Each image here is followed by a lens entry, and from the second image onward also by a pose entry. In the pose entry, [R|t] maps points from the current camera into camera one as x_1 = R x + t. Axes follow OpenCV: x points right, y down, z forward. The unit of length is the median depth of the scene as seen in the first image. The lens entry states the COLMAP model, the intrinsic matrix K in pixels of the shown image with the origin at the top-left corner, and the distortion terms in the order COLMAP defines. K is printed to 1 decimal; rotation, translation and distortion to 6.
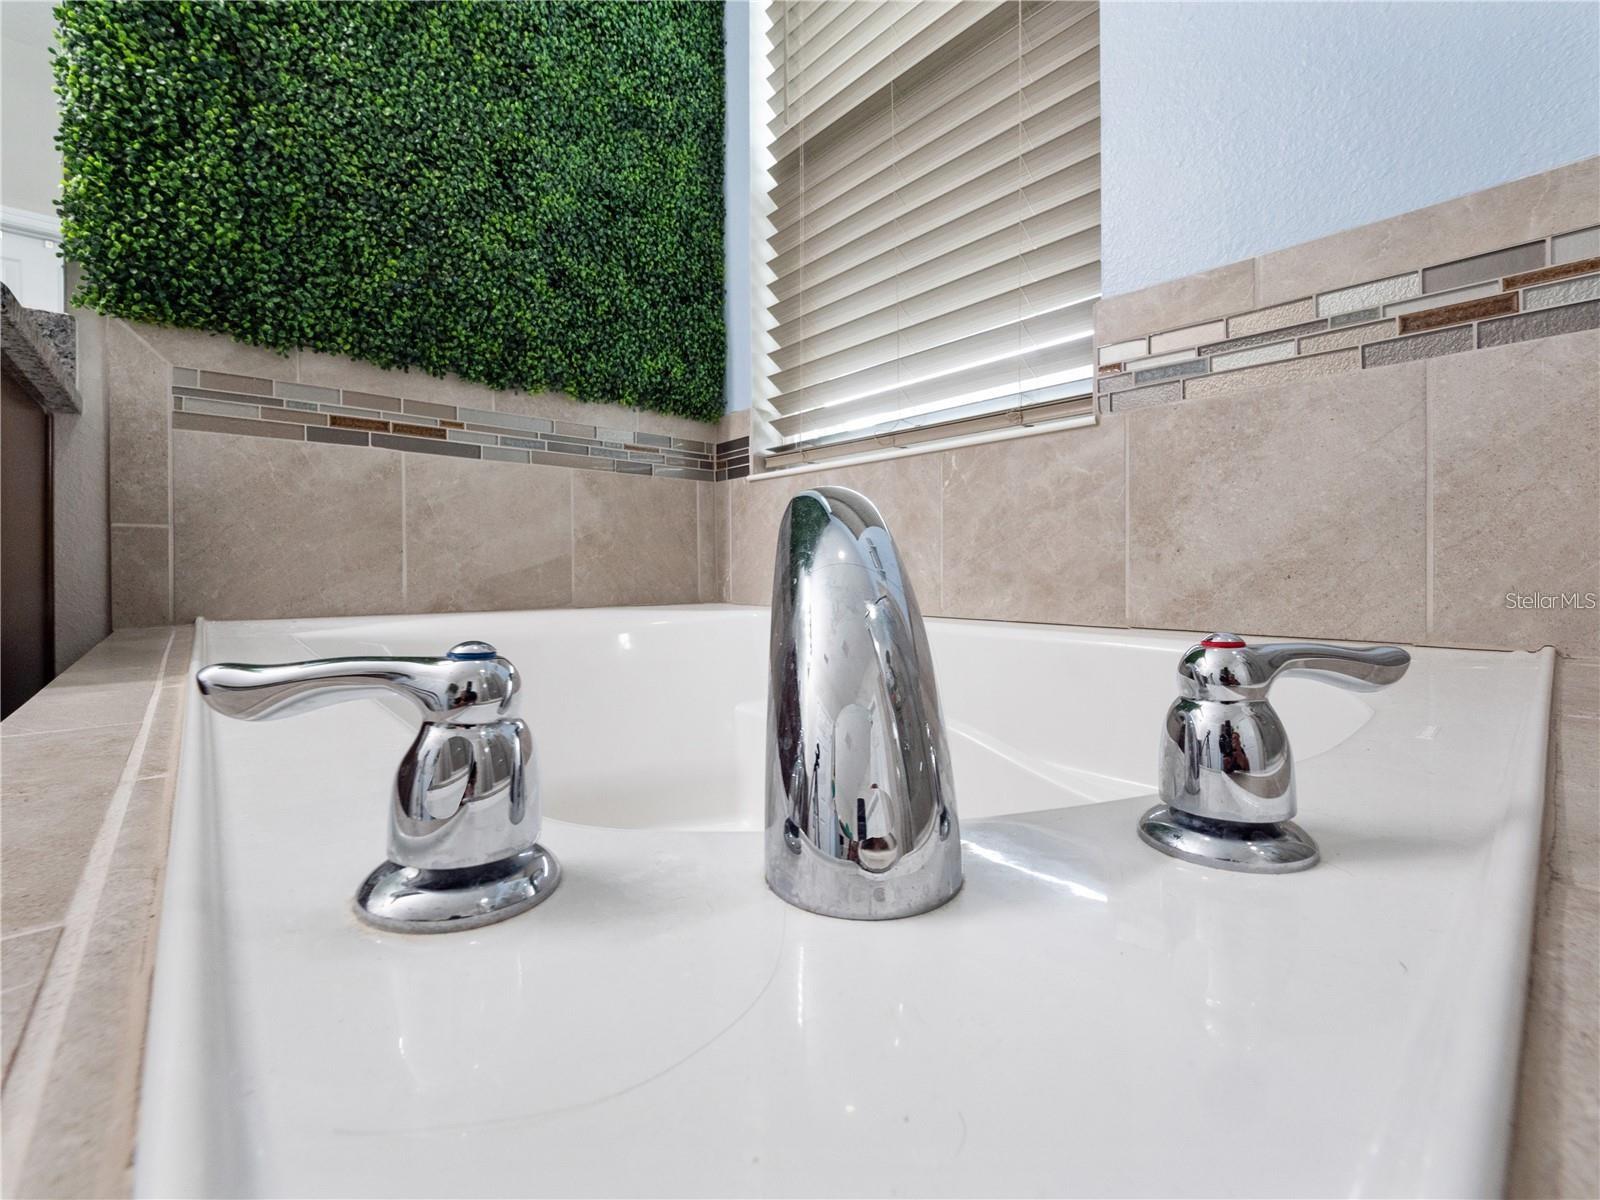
lens RADIAL K [[689.7, 0, 798.5], [0, 689.7, 567.1], [0, 0, 1]] dist [-0.011687, -0.000835]
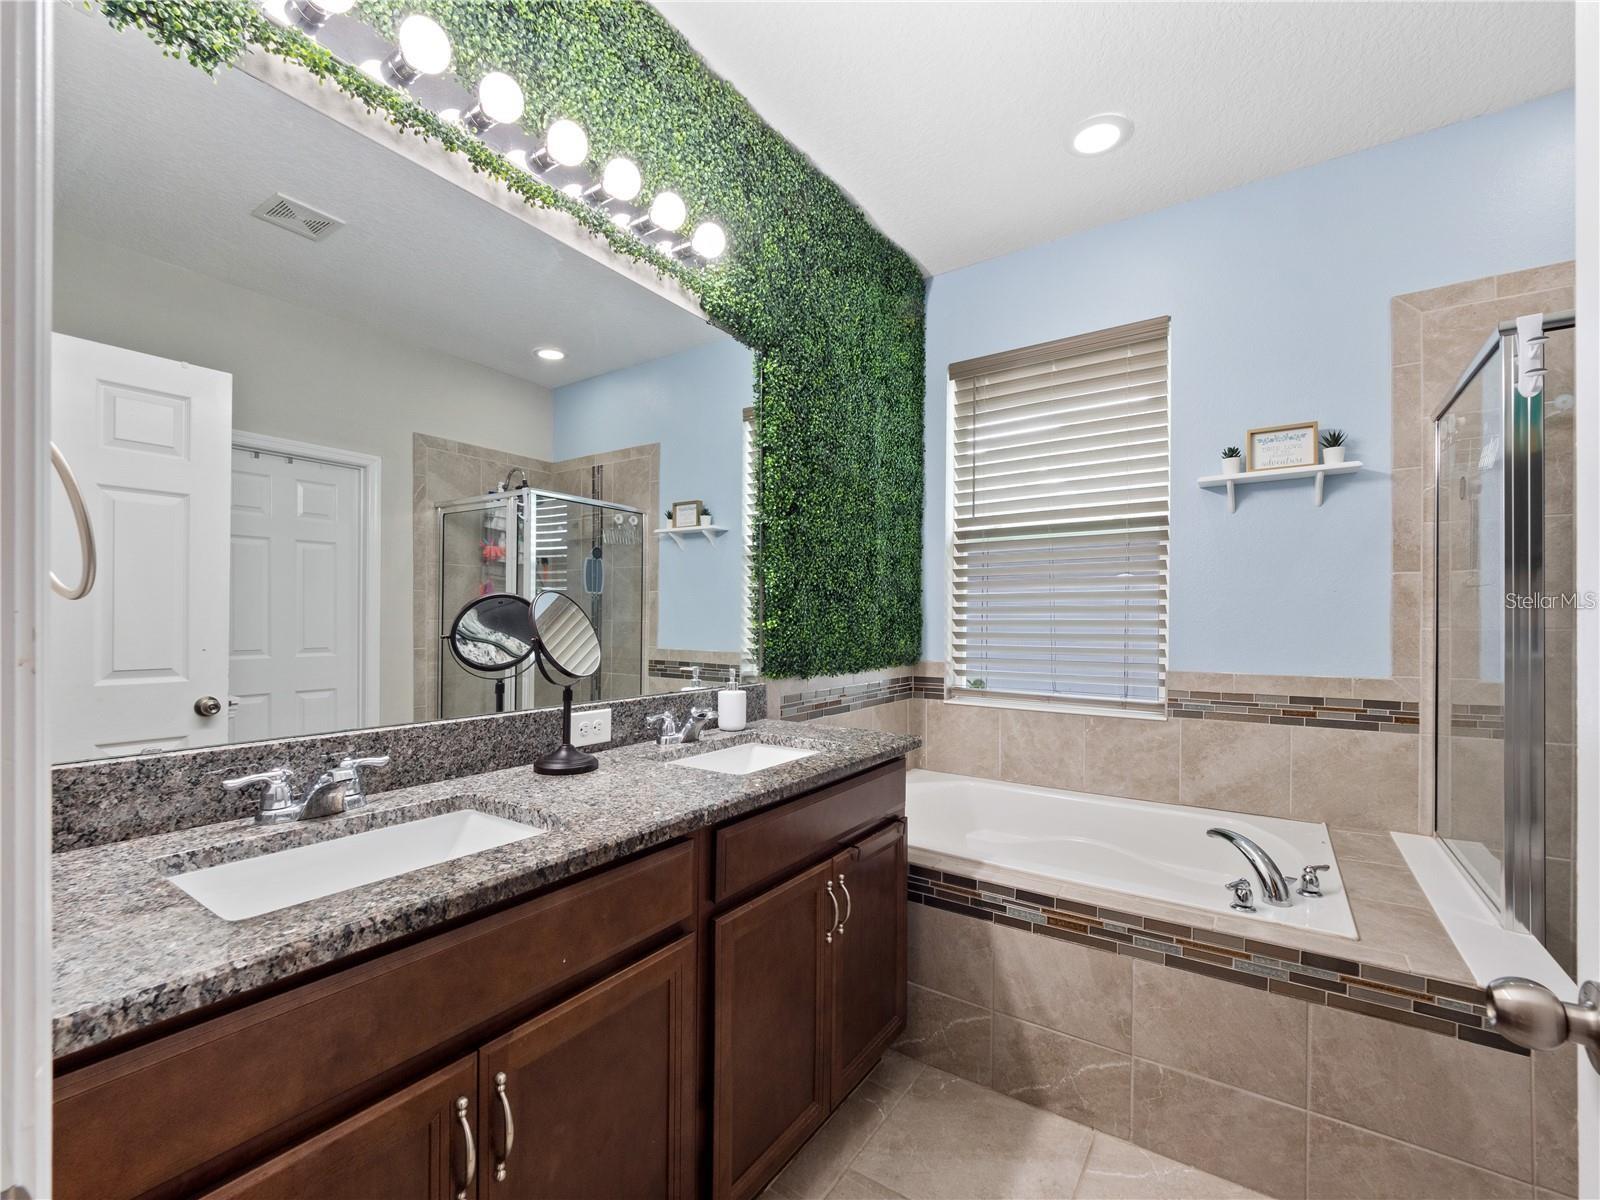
lens RADIAL K [[684.2, 0, 803.8], [0, 684.2, 618.7], [0, 0, 1]] dist [-0.002062, -0.000434]
pose [[0.969282, 0.013818, 0.245564, -1.131788], [-0.011632, 0.999879, -0.010350, -0.420965], [-0.245677, 0.007176, 0.969325, -0.834365]]
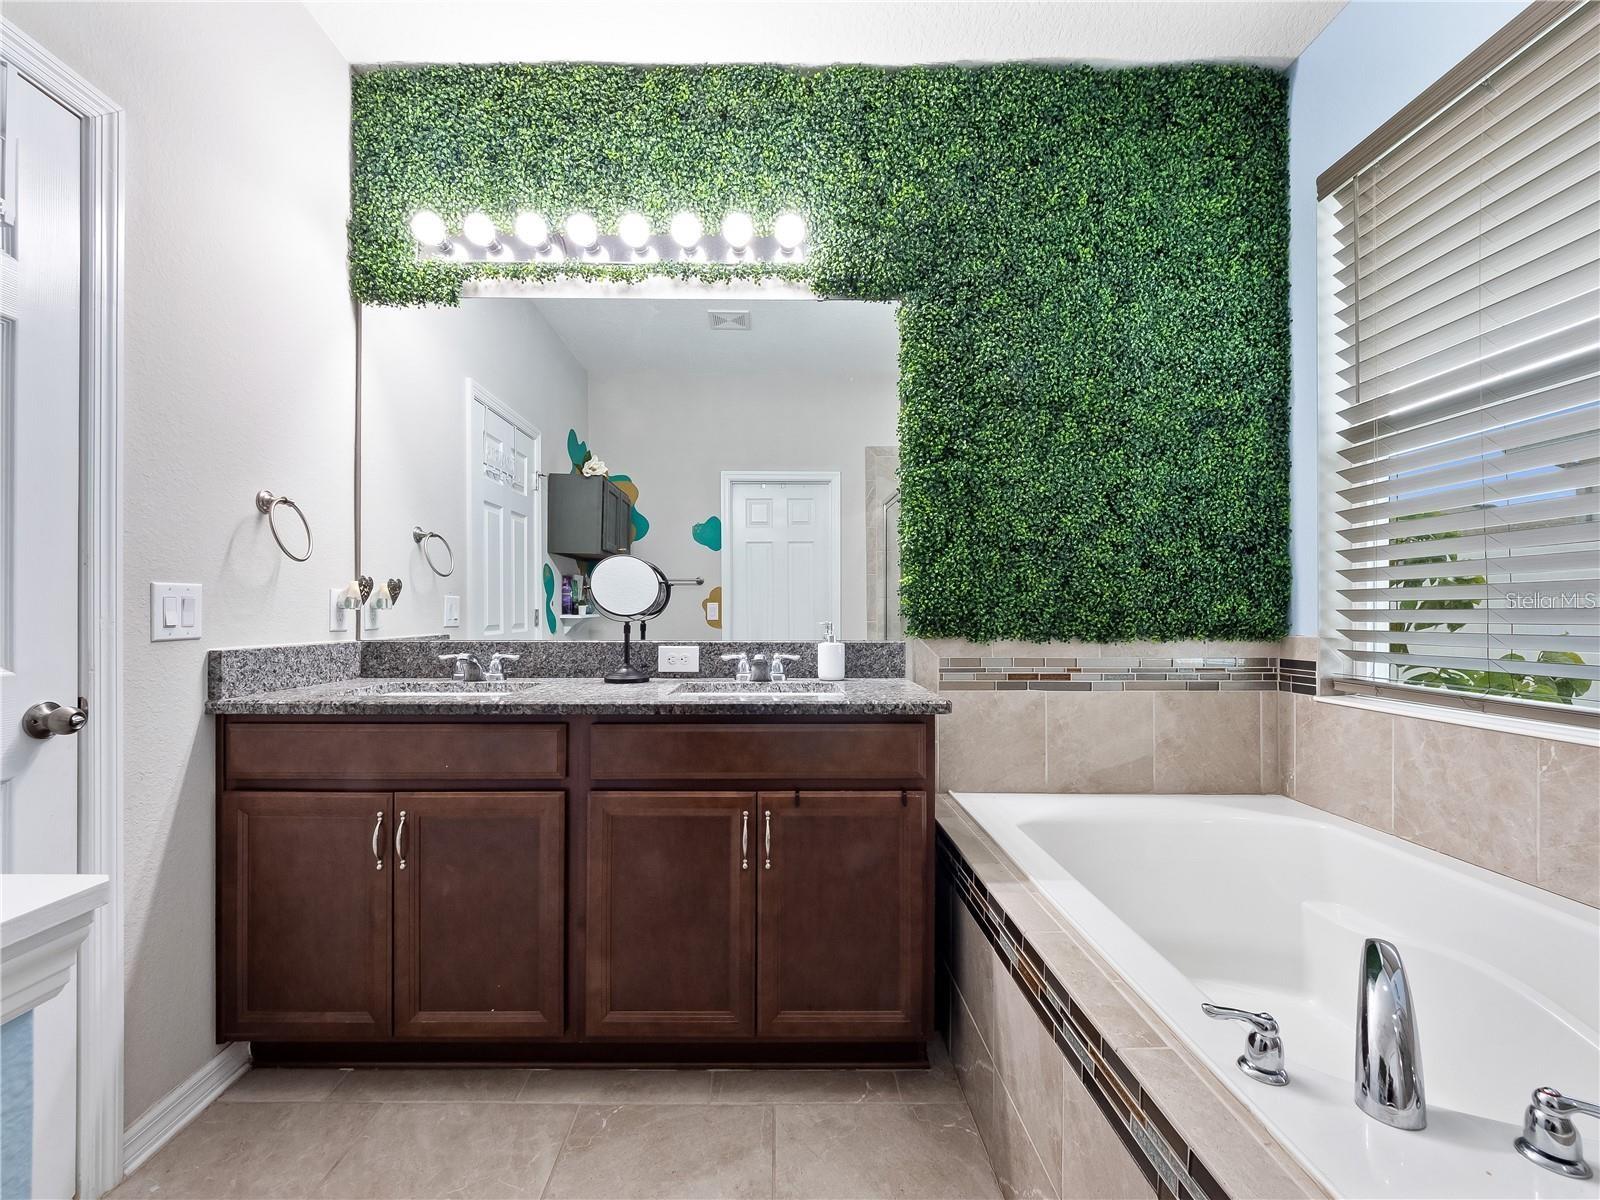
lens RADIAL K [[687.5, 0, 779.2], [0, 687.5, 611.2], [0, 0, 1]] dist [-0.004862, -0.000749]
pose [[0.755608, 0.004903, -0.655006, 0.000725], [-0.008882, 0.999957, -0.002761, -0.345242], [0.654964, 0.007904, 0.755619, -0.615698]]
